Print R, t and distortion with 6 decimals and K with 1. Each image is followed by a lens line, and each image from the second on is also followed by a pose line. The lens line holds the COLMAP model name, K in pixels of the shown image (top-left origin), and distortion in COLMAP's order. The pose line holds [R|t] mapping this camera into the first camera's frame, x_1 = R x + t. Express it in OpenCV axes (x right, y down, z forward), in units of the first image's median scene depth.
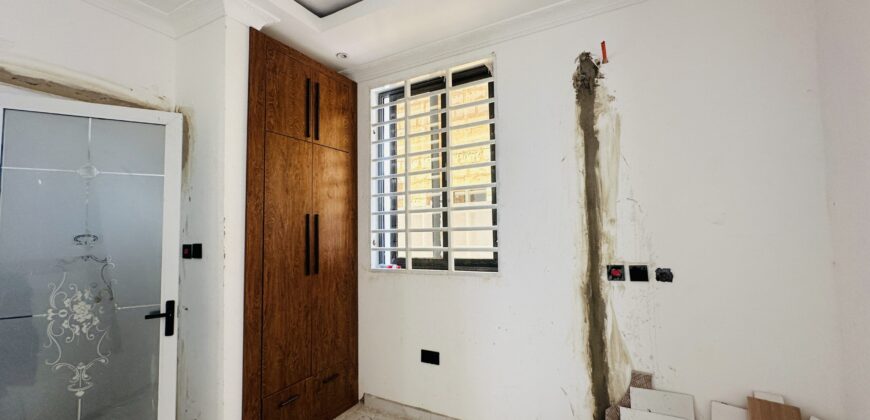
lens RADIAL K [[351.0, 0, 387.9], [0, 351.0, 186.8], [0, 0, 1]] dist [-0.003945, 0.001650]
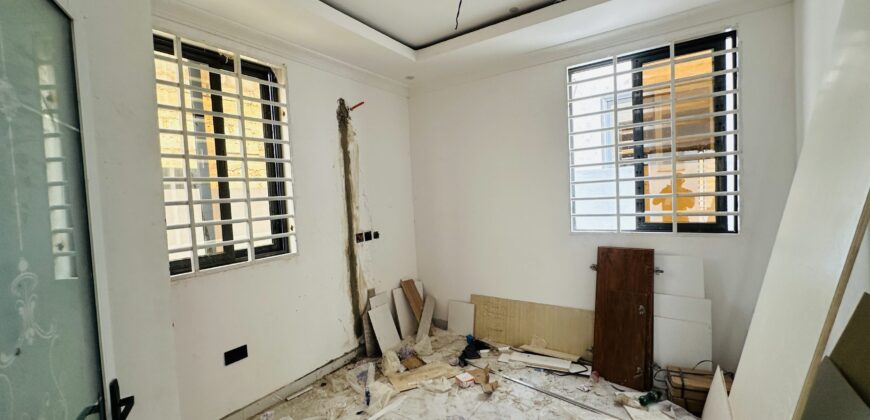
lens RADIAL K [[351.0, 0, 436.8], [0, 351.0, 211.0], [0, 0, 1]] dist [-0.003945, 0.001650]
pose [[0.045444, 0.003477, 0.998961, -0.990722], [-0.027511, 0.999619, -0.002228, 0.104242], [-0.998588, -0.027381, 0.045522, 0.526183]]
